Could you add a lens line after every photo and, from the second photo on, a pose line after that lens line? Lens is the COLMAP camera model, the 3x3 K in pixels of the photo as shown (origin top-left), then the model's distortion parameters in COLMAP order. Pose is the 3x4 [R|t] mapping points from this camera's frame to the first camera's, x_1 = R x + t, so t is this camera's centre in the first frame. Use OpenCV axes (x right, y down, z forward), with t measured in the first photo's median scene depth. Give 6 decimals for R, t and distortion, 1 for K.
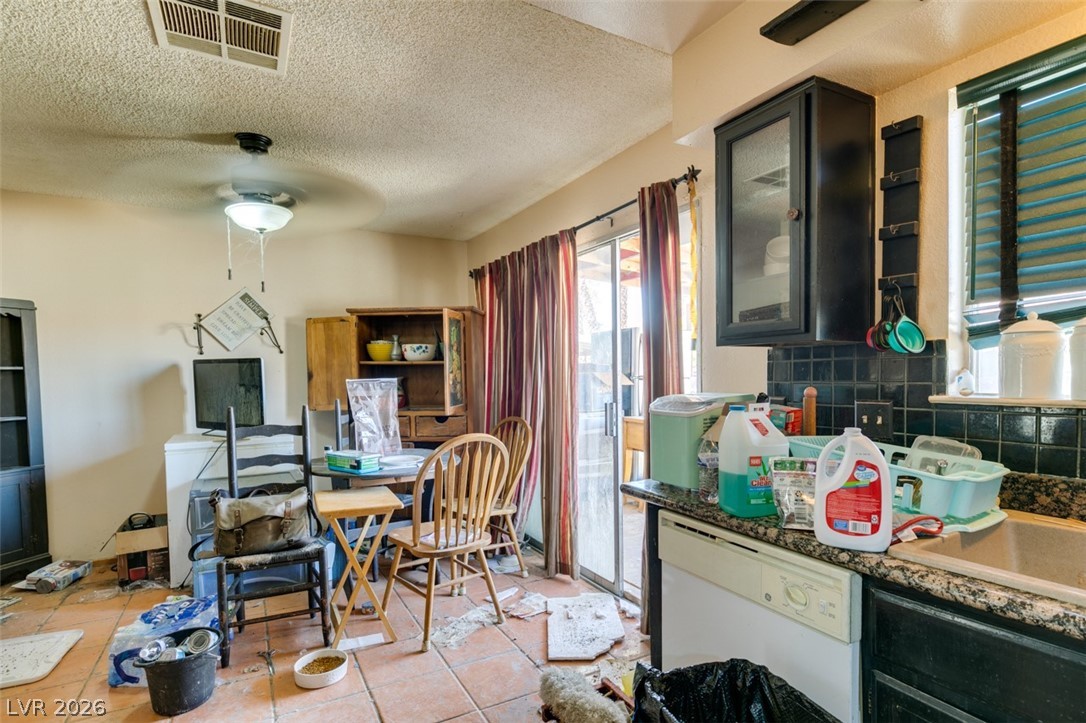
lens RADIAL K [[526.4, 0, 539.3], [0, 526.4, 386.3], [0, 0, 1]] dist [-0.001387, -0.000168]
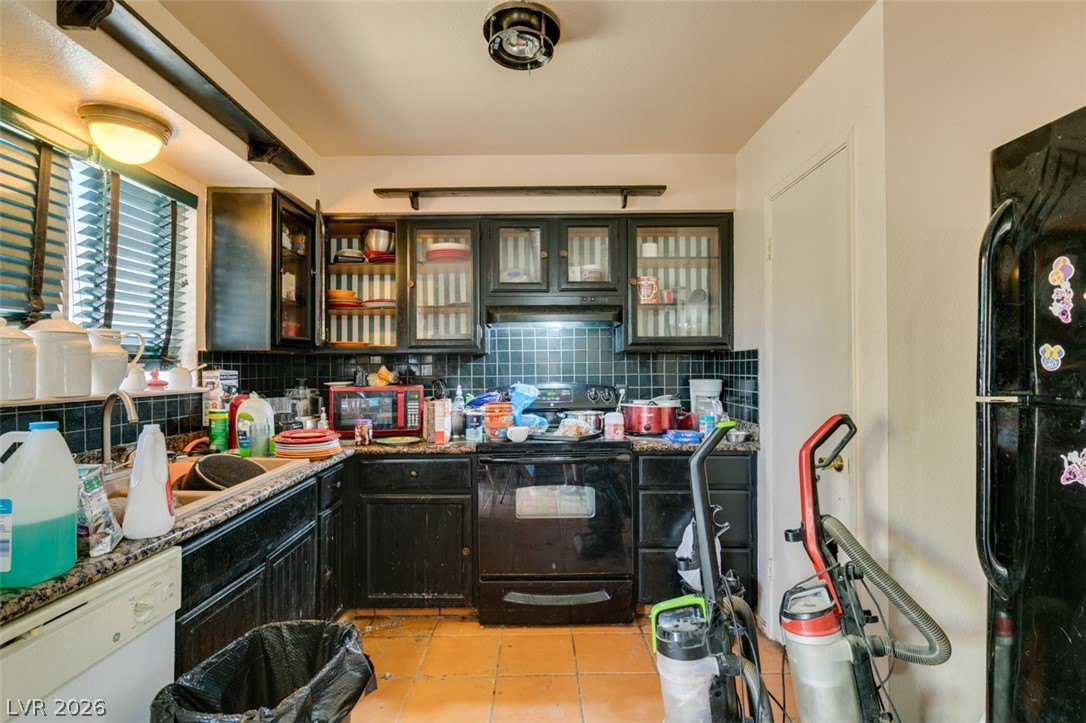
lens RADIAL K [[523.4, 0, 538.2], [0, 523.4, 366.5], [0, 0, 1]] dist [-0.002246, -0.000360]
pose [[-0.871118, 0.017335, 0.490768, -0.213268], [0.026370, 0.999586, 0.011501, -0.011349], [-0.490365, 0.022960, -0.871214, 0.504554]]
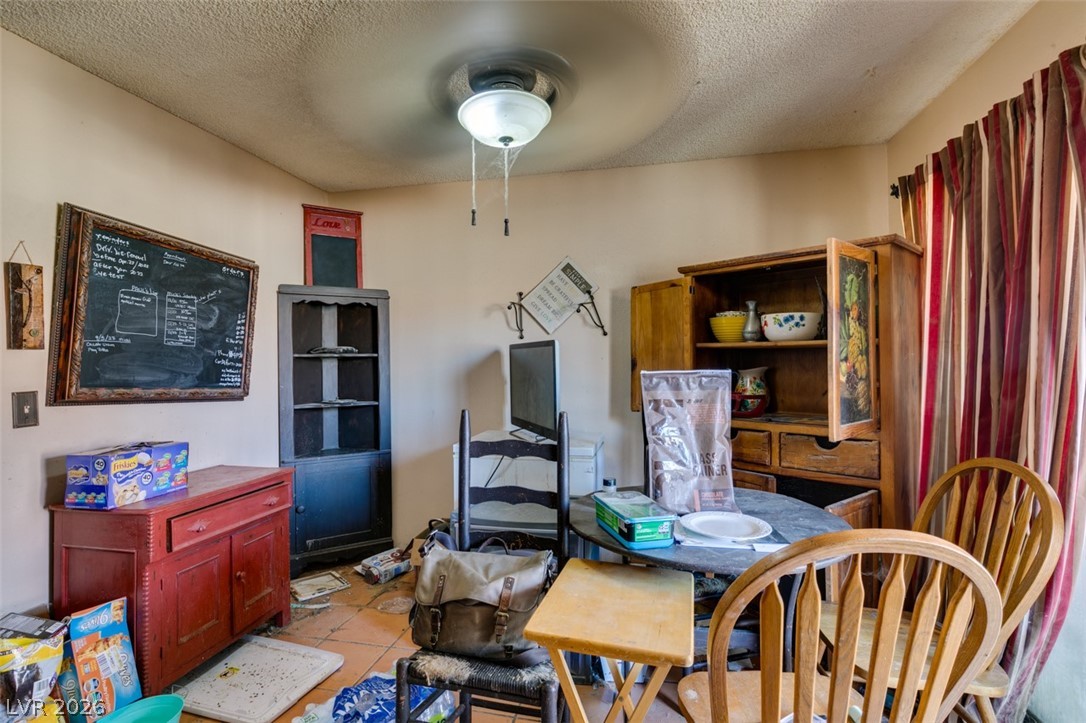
lens RADIAL K [[527.4, 0, 544.5], [0, 527.4, 368.8], [0, 0, 1]] dist [-0.003688, 0.000696]
pose [[0.749765, 0.012382, -0.661589, -0.041835], [-0.019713, 0.999799, -0.003627, -0.009278], [0.661411, 0.015761, 0.749858, 0.396362]]
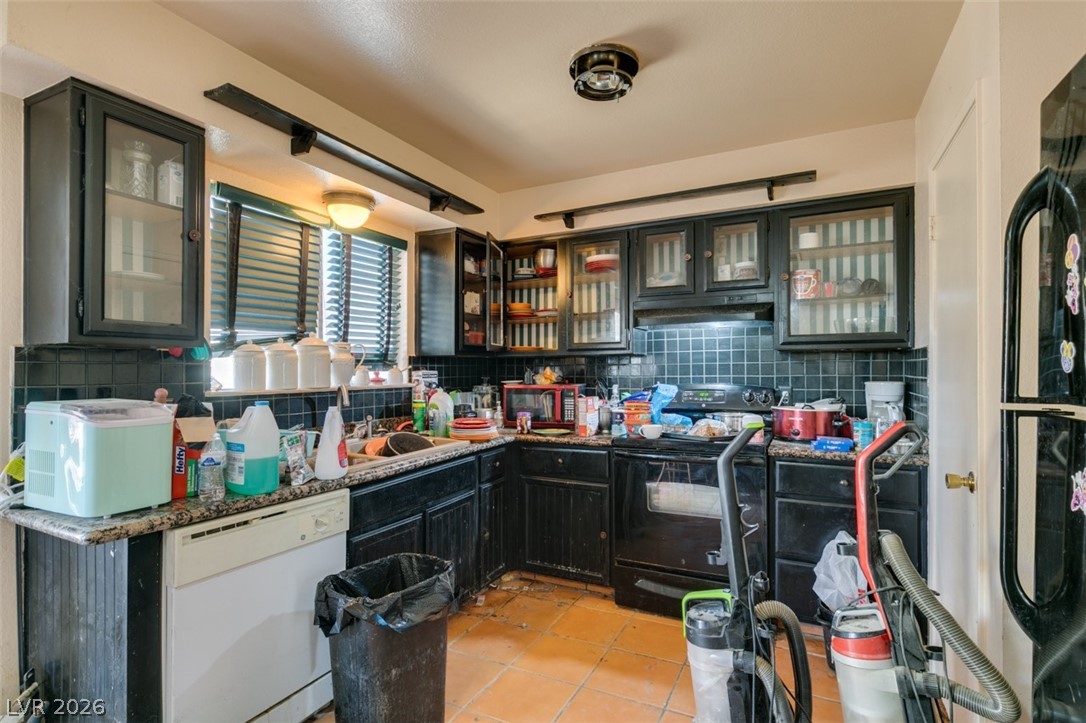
lens RADIAL K [[527.4, 0, 544.5], [0, 527.4, 368.8], [0, 0, 1]] dist [-0.003688, 0.000696]
pose [[-0.555387, 0.015602, 0.831446, -0.385377], [0.030973, 0.999518, 0.001933, -0.007885], [-0.831015, 0.026826, -0.555602, 0.444578]]
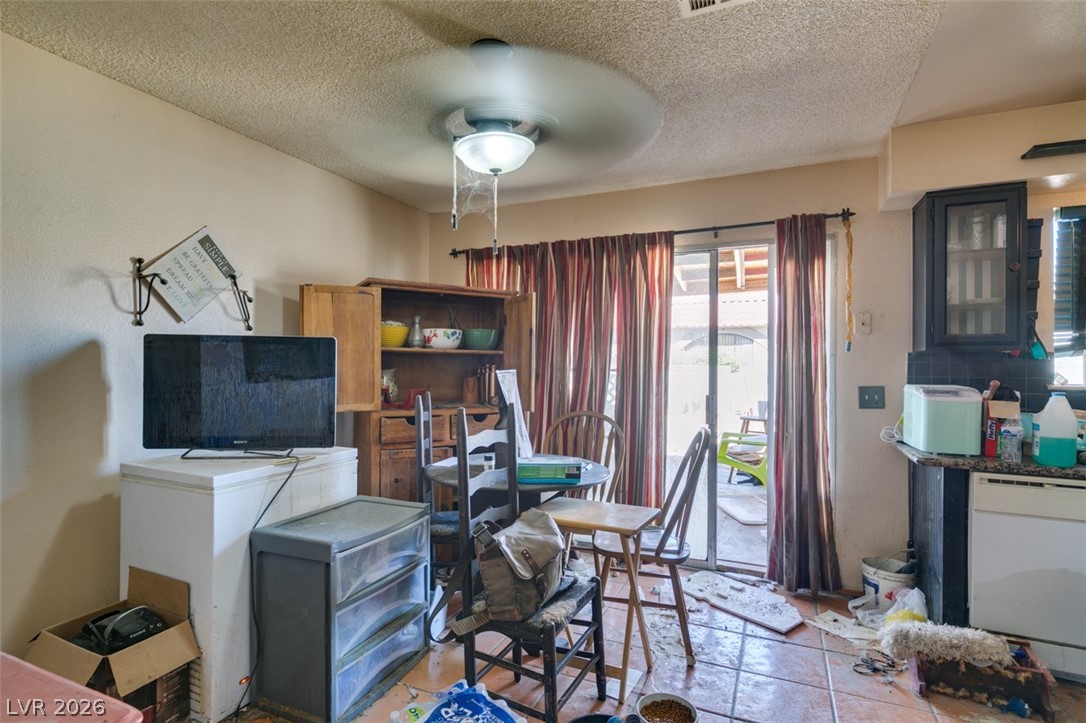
lens RADIAL K [[522.6, 0, 540.3], [0, 522.6, 361.4], [0, 0, 1]] dist [-0.001884, -0.000498]
pose [[0.807375, 0.022154, 0.589623, -0.659810], [-0.001435, 0.999366, -0.035585, 0.000989], [-0.590037, 0.027884, 0.806894, 0.264860]]
